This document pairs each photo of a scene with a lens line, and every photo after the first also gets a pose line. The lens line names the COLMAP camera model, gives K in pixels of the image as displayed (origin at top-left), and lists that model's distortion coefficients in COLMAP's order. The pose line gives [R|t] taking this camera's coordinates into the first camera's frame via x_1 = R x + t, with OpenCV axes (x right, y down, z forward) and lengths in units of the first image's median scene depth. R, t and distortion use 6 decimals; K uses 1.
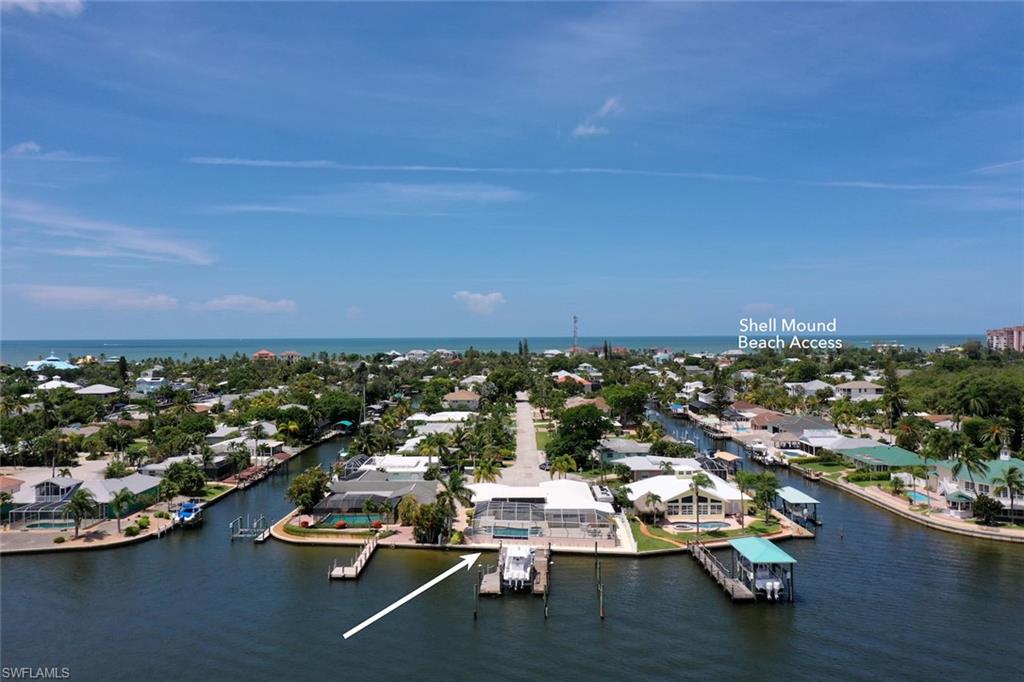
lens RADIAL K [[819.3, 0, 512.0], [0, 819.3, 341.0], [0, 0, 1]] dist [0.121796, 0.001548]
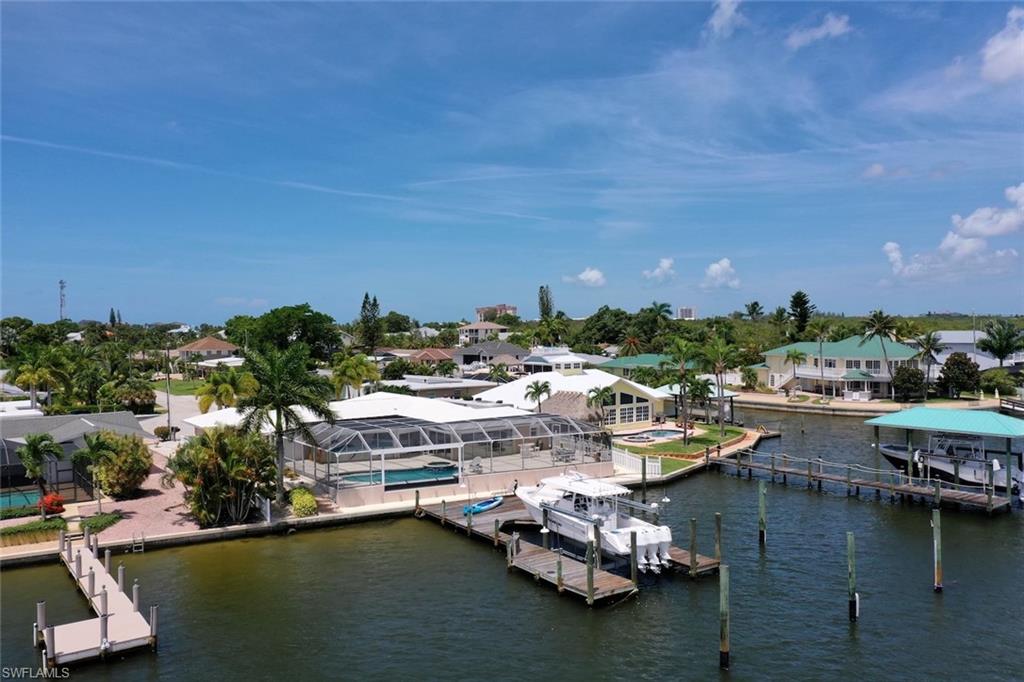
lens RADIAL K [[819.3, 0, 512.0], [0, 819.3, 341.0], [0, 0, 1]] dist [0.121796, 0.001548]
pose [[0.794405, -0.008256, 0.607332, -0.215803], [0.011773, 0.999929, -0.001807, 0.147931], [-0.607274, 0.008585, 0.794446, 0.559465]]
